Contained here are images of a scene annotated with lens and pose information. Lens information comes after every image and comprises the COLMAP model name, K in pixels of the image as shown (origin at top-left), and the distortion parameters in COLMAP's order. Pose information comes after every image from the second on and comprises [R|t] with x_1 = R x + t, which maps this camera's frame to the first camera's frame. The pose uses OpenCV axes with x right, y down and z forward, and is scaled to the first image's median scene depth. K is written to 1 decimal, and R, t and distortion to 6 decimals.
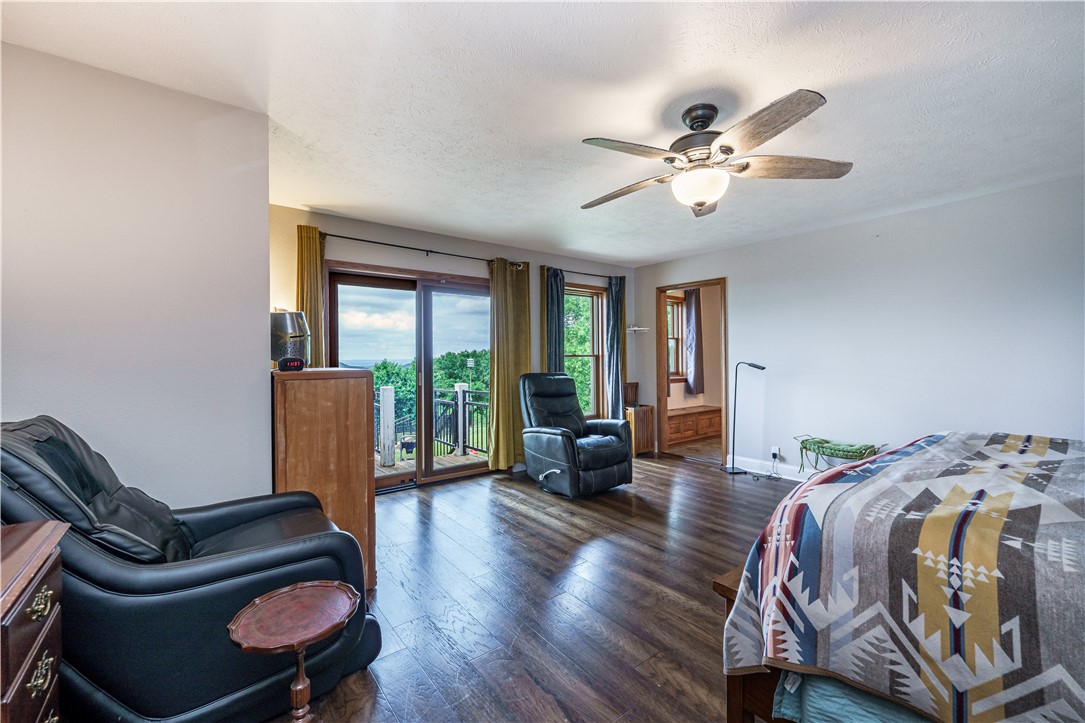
lens RADIAL K [[451.2, 0, 544.1], [0, 451.2, 358.1], [0, 0, 1]] dist [-0.005631, -0.000214]
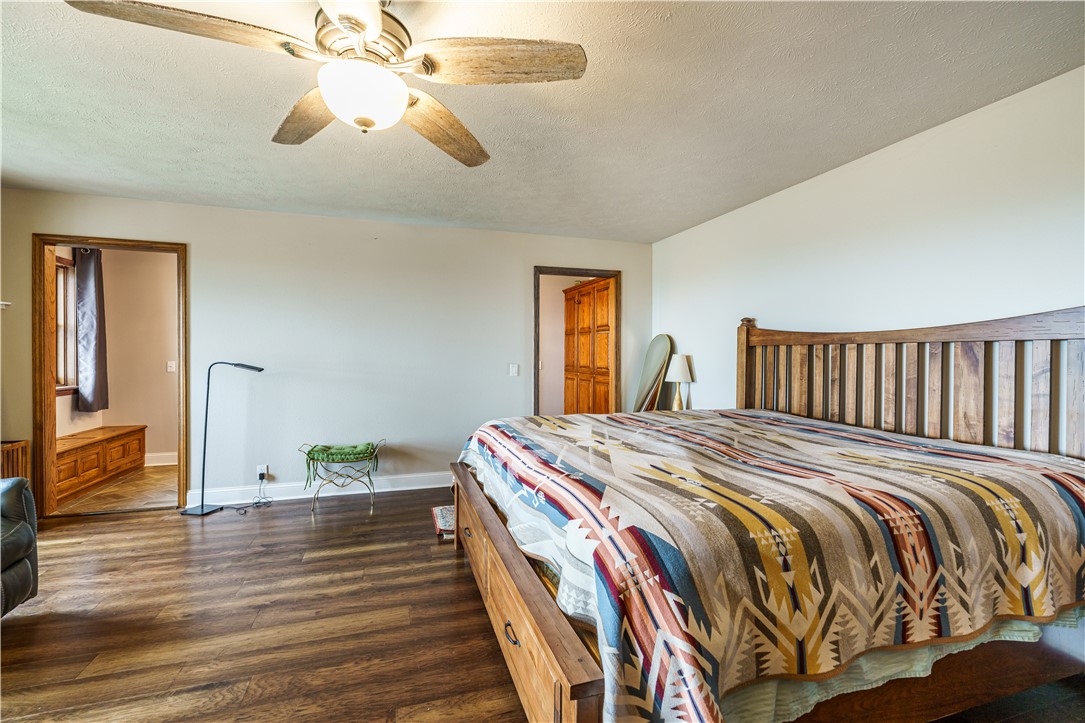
lens RADIAL K [[451.2, 0, 544.1], [0, 451.2, 358.1], [0, 0, 1]] dist [-0.005631, -0.000214]
pose [[0.340037, -0.000270, 0.940412, -0.181543], [-0.002717, 0.999996, 0.001269, -0.000868], [-0.940408, -0.002987, 0.340035, 0.531842]]
